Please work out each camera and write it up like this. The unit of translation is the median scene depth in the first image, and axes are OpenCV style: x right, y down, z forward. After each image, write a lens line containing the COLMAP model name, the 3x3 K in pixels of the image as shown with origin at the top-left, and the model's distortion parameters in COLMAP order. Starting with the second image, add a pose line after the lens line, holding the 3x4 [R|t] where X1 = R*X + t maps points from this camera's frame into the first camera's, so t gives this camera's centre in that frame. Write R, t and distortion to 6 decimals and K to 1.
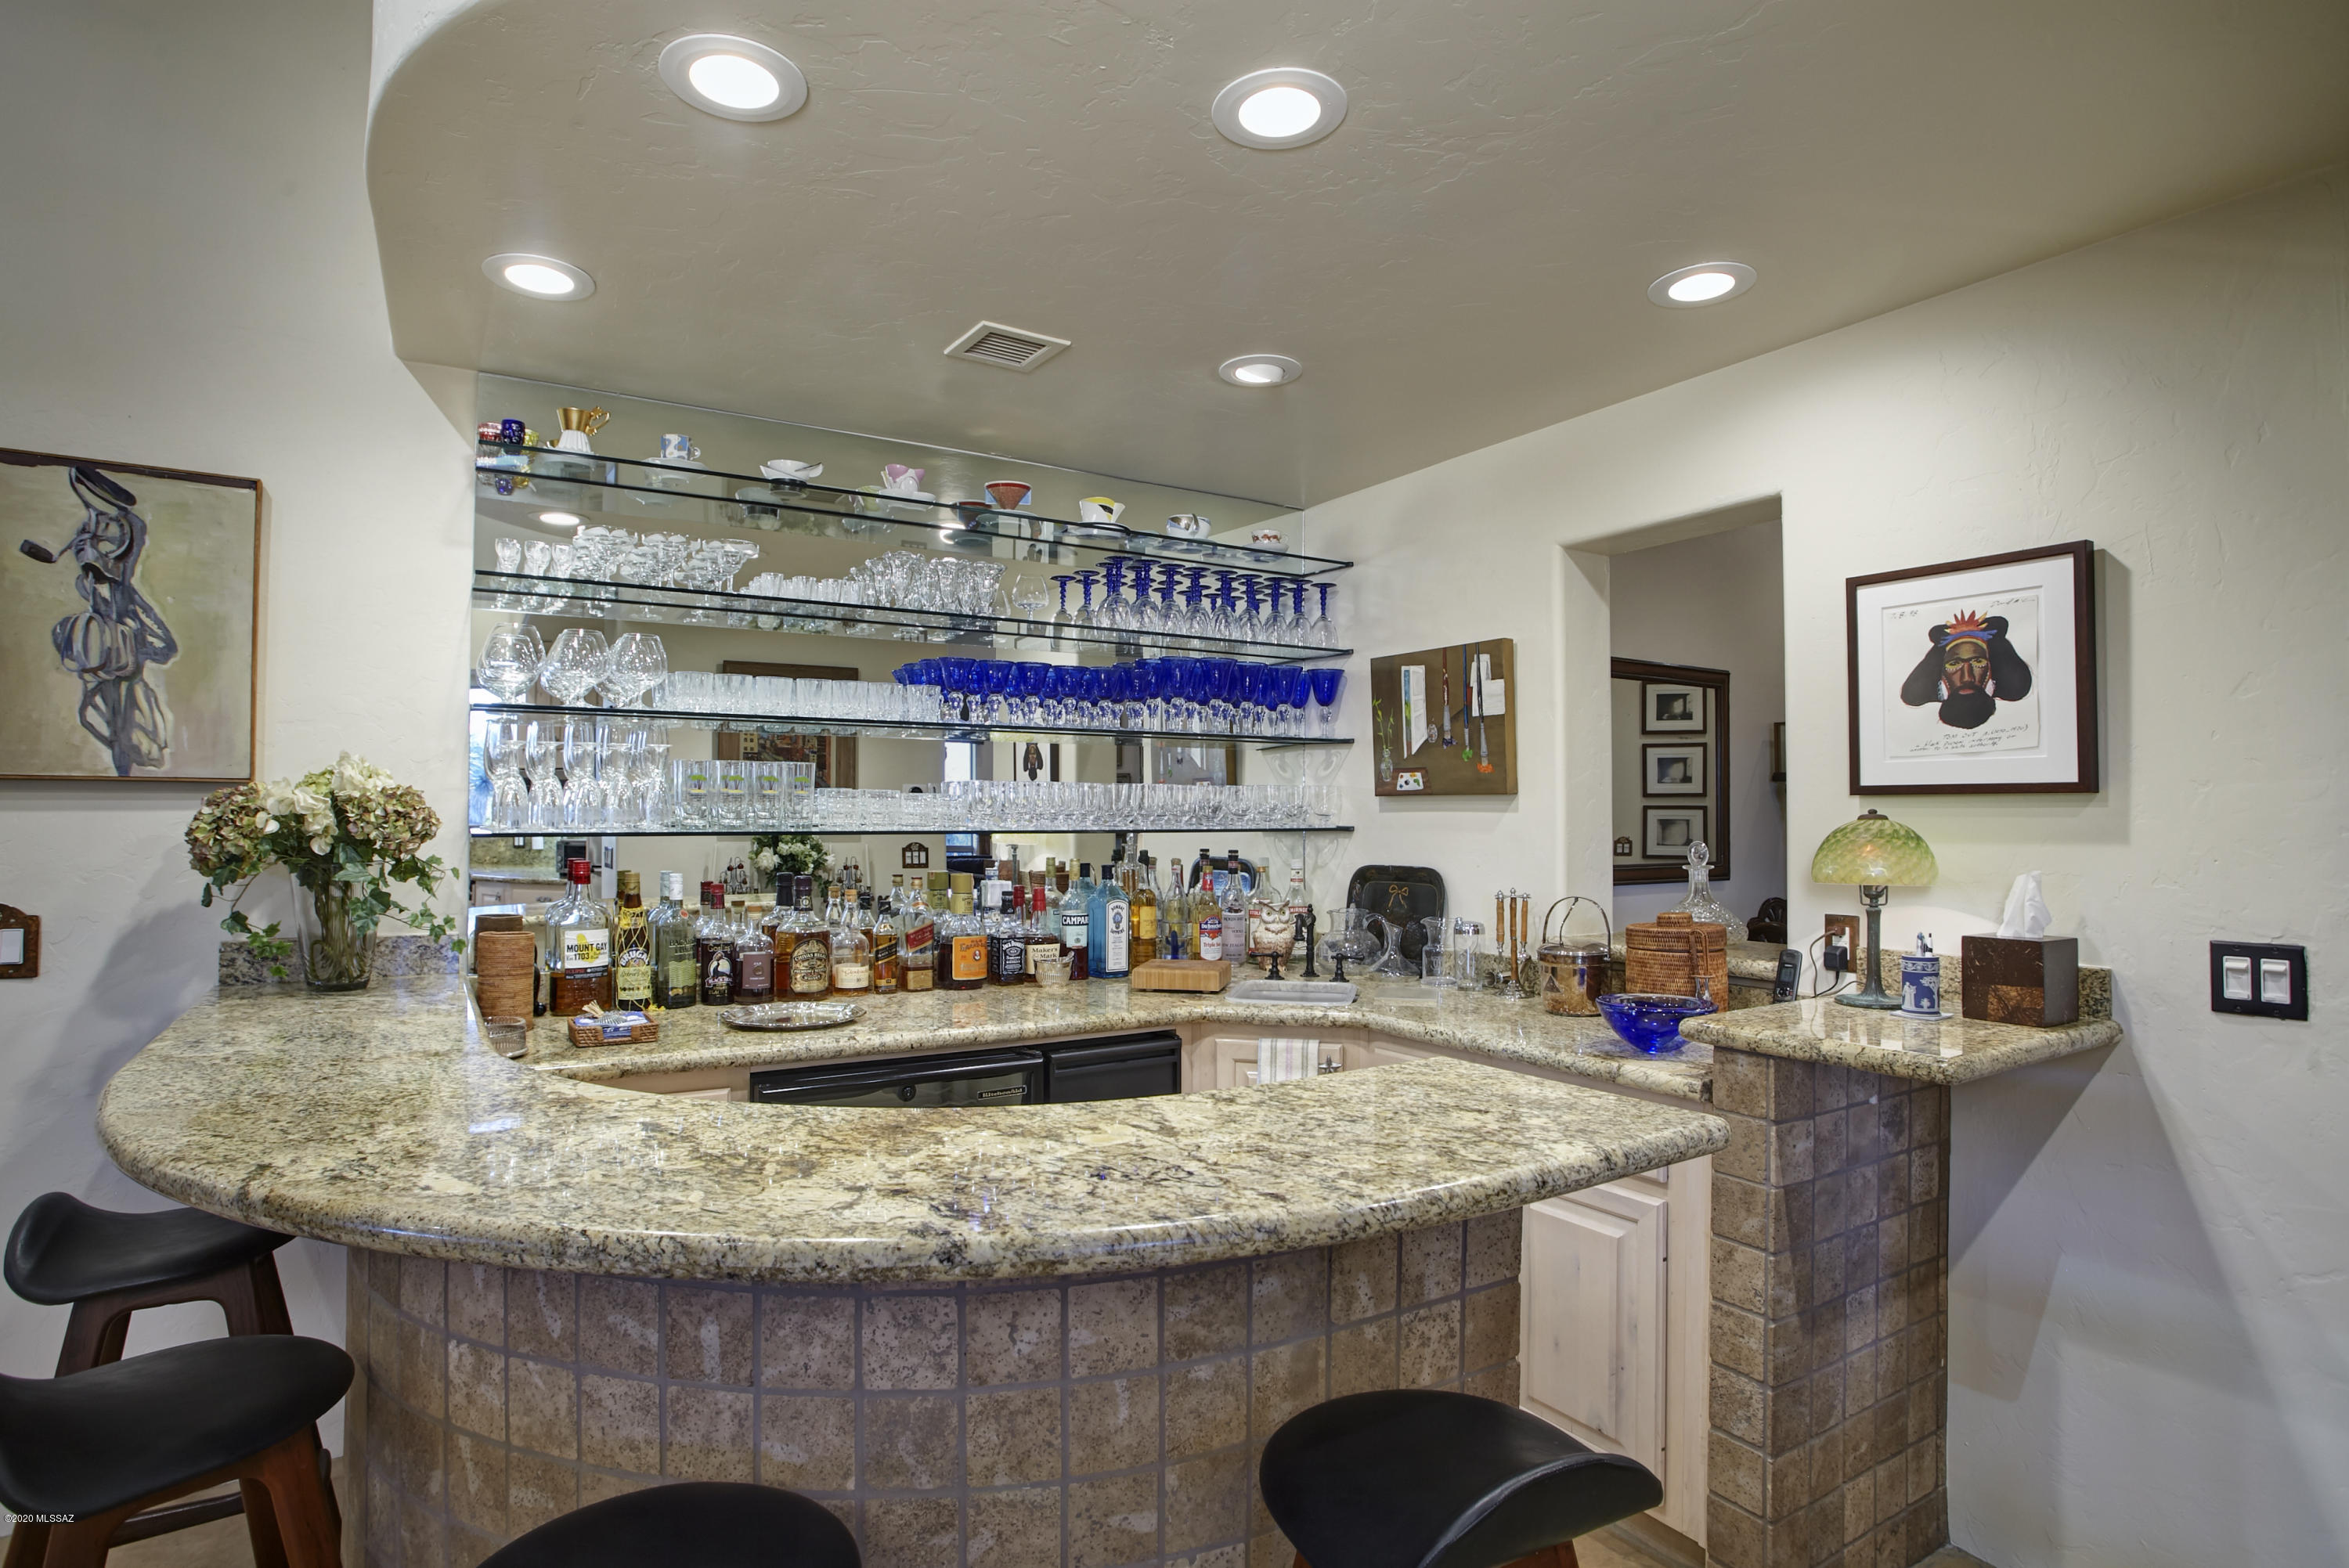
lens RADIAL K [[1202.1, 0, 1161.2], [0, 1202.1, 784.6], [0, 0, 1]] dist [-0.047779, 0.009983]
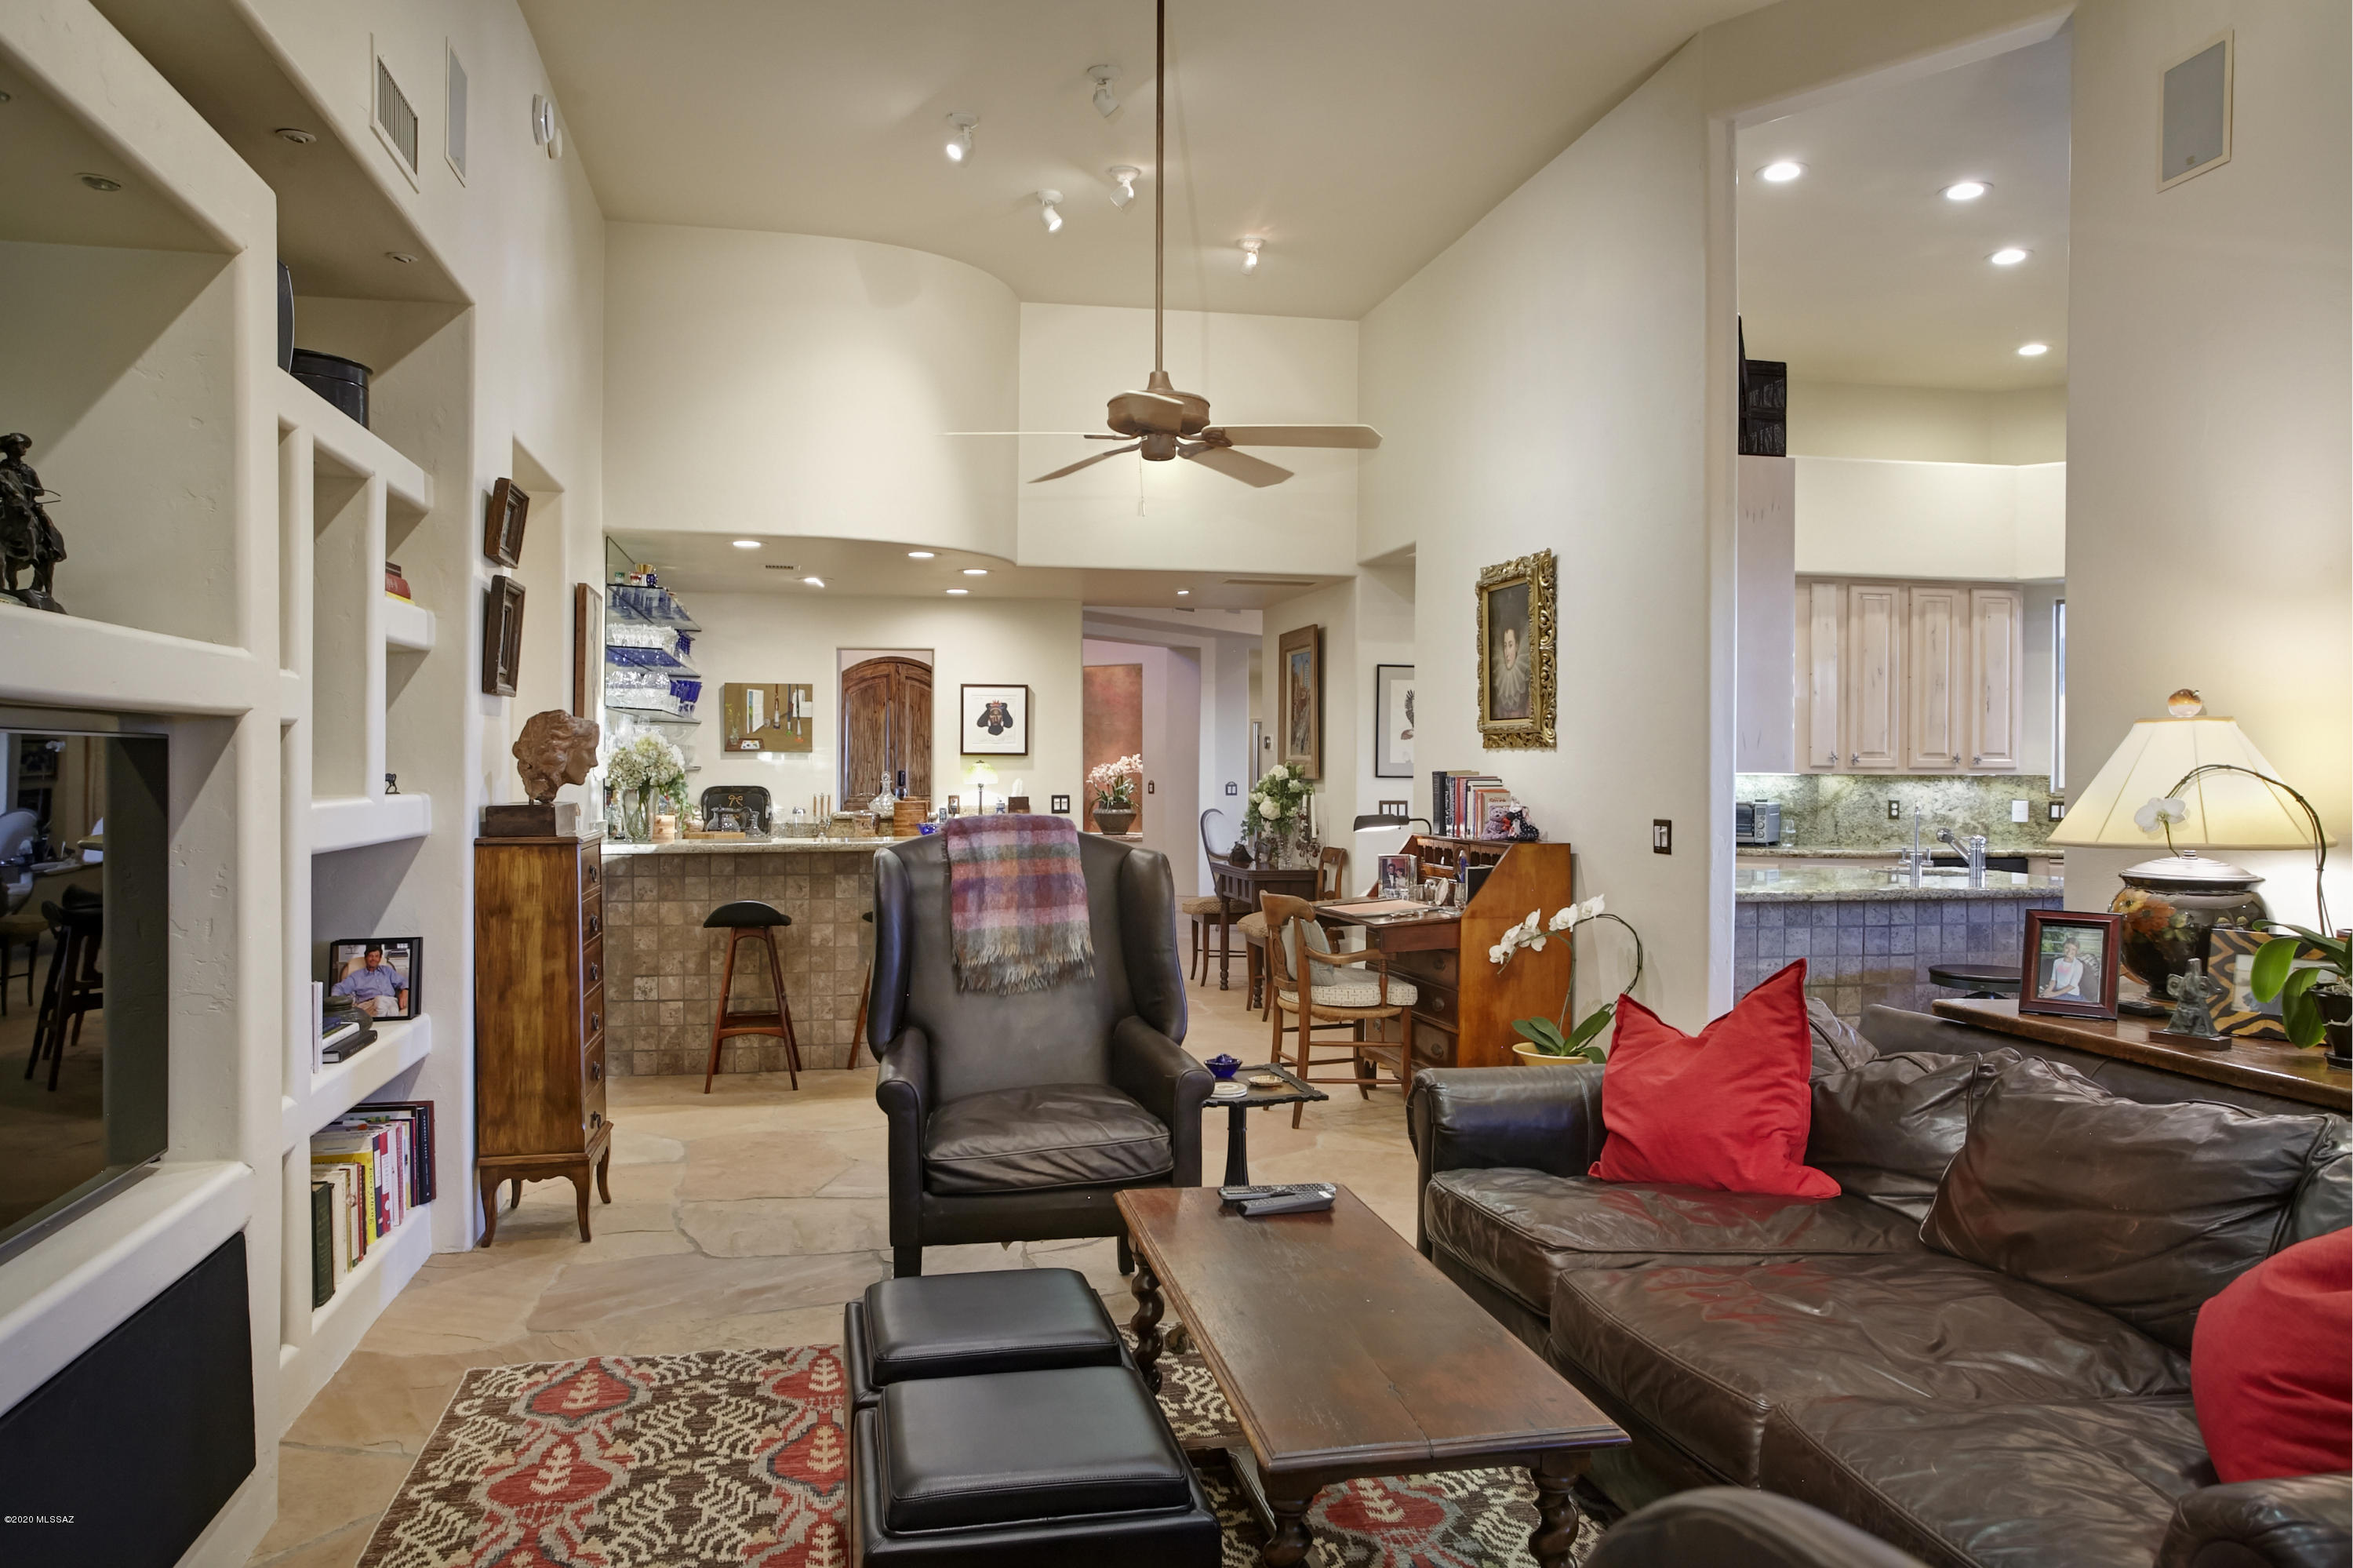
lens RADIAL K [[1637.7, 0, 1166.6], [0, 1637.7, 773.3], [0, 0, 1]] dist [-0.038279, 0.037291]
pose [[0.340760, -0.006149, 0.940130, -2.690678], [-0.026327, 0.999524, 0.016080, -0.021711], [-0.939782, -0.030230, 0.340436, -0.786407]]
